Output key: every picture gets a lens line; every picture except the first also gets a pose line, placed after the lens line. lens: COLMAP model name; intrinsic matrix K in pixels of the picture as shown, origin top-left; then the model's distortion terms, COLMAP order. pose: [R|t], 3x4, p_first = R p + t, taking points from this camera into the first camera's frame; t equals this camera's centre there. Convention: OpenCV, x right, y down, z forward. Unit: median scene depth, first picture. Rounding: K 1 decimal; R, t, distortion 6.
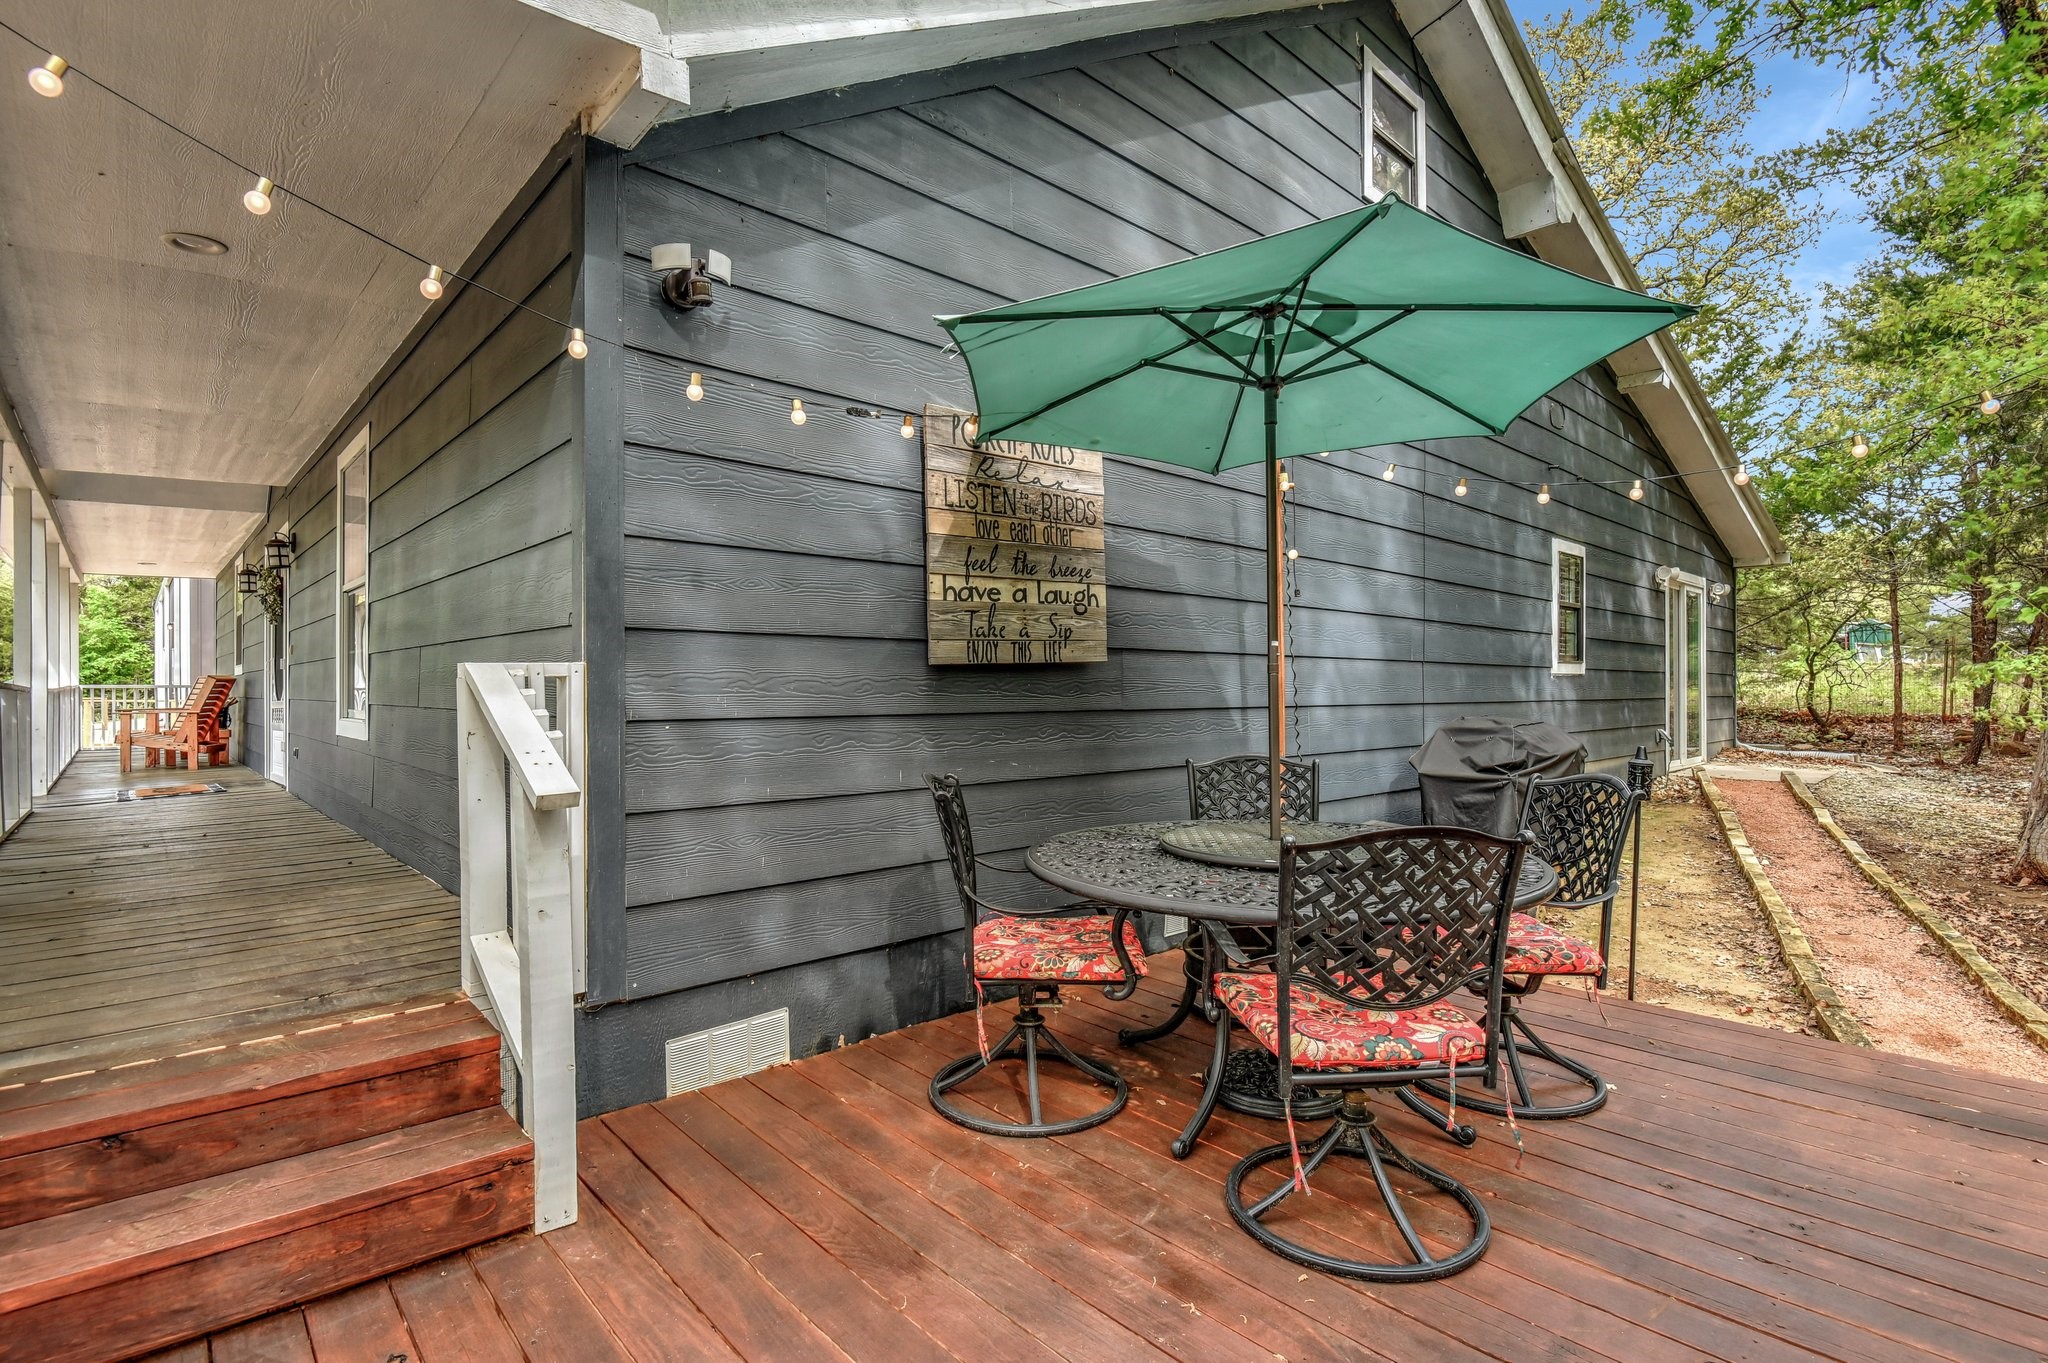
lens RADIAL K [[967.1, 0, 1000.9], [0, 967.1, 668.0], [0, 0, 1]] dist [-0.022690, -0.000628]
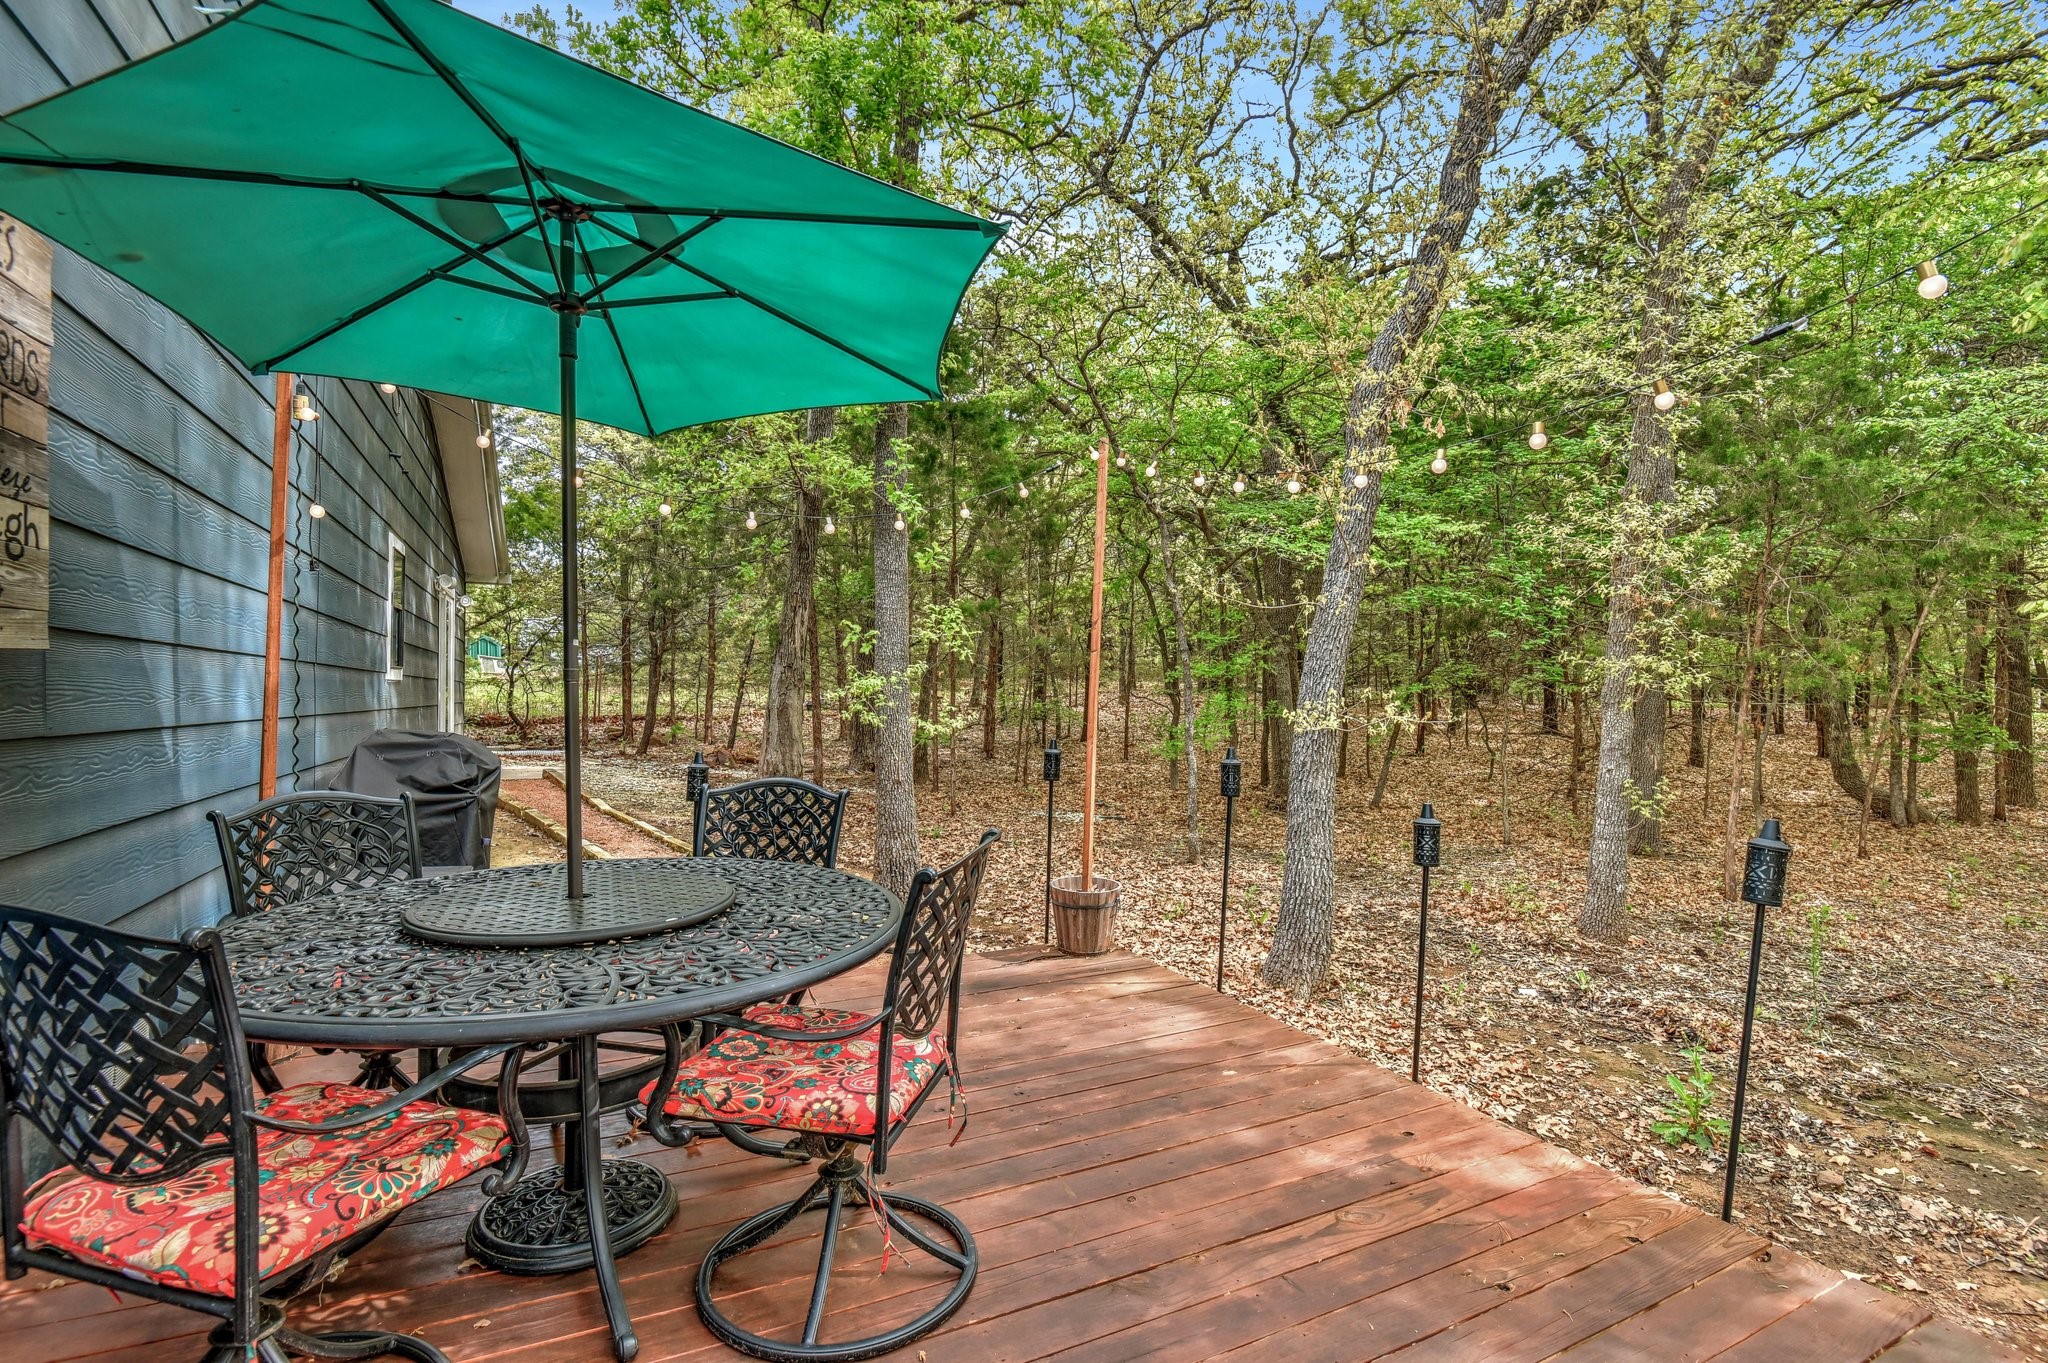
lens RADIAL K [[967.1, 0, 1000.9], [0, 967.1, 668.0], [0, 0, 1]] dist [-0.022690, -0.000628]
pose [[0.258425, 0.027655, 0.965635, -0.336909], [-0.023307, 0.999478, -0.022387, 0.003773], [-0.965750, -0.016721, 0.258934, 0.426401]]
